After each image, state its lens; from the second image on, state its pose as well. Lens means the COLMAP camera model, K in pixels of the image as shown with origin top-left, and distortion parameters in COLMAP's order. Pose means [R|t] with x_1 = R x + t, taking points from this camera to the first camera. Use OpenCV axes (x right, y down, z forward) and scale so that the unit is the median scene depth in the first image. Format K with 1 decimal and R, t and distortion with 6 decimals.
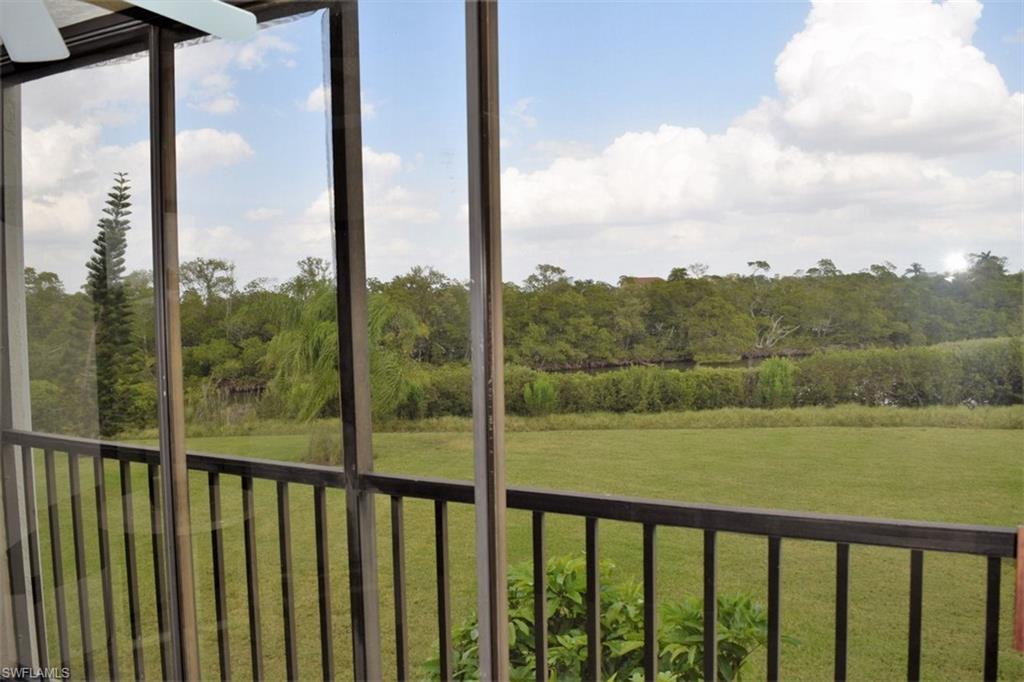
lens RADIAL K [[841.6, 0, 512.0], [0, 841.6, 341.0], [0, 0, 1]] dist [-0.094536, 0.005283]
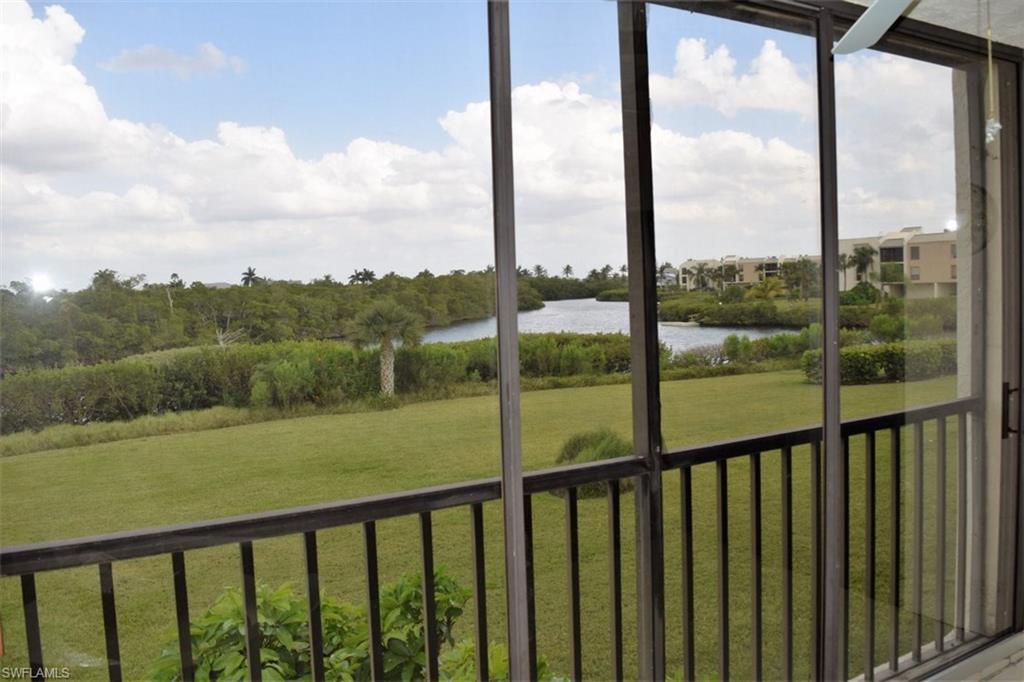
lens RADIAL K [[827.4, 0, 514.6], [0, 827.4, 336.8], [0, 0, 1]] dist [-0.072147, -0.004289]
pose [[0.541288, -0.044298, 0.839670, -0.085738], [0.065650, 0.997789, 0.010319, -0.000748], [-0.838271, 0.049539, 0.542999, 0.044428]]
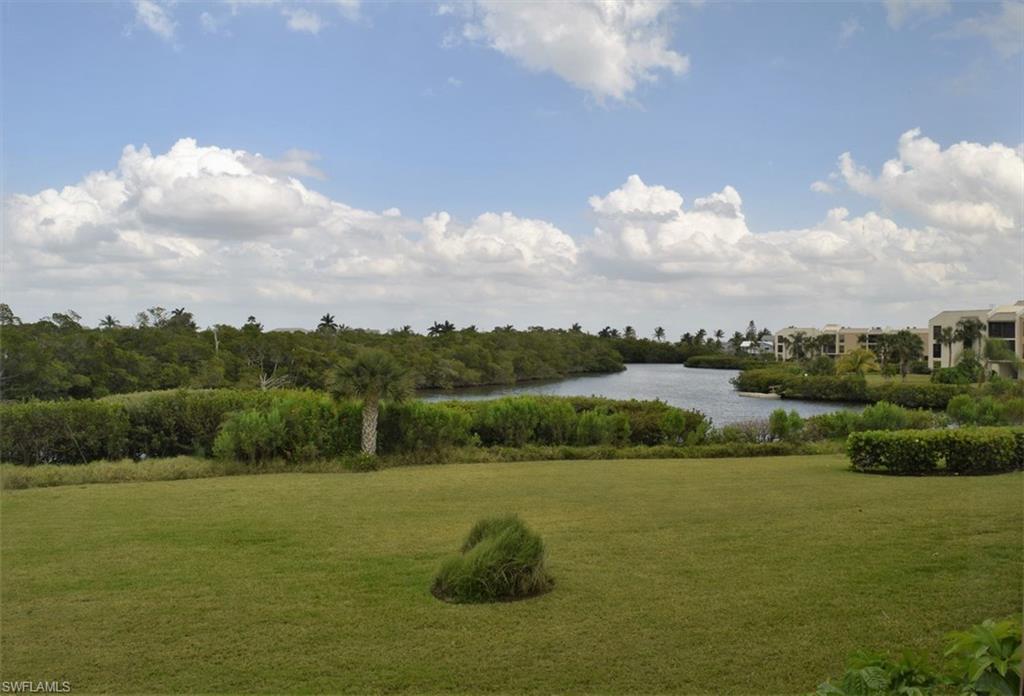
lens RADIAL K [[868.2, 0, 515.8], [0, 868.2, 328.6], [0, 0, 1]] dist [-0.074272, 0.003618]
pose [[0.621951, 0.050014, 0.781458, 0.035292], [0.011975, 0.997234, -0.073354, 0.003834], [-0.782965, 0.054981, 0.619632, 0.000321]]
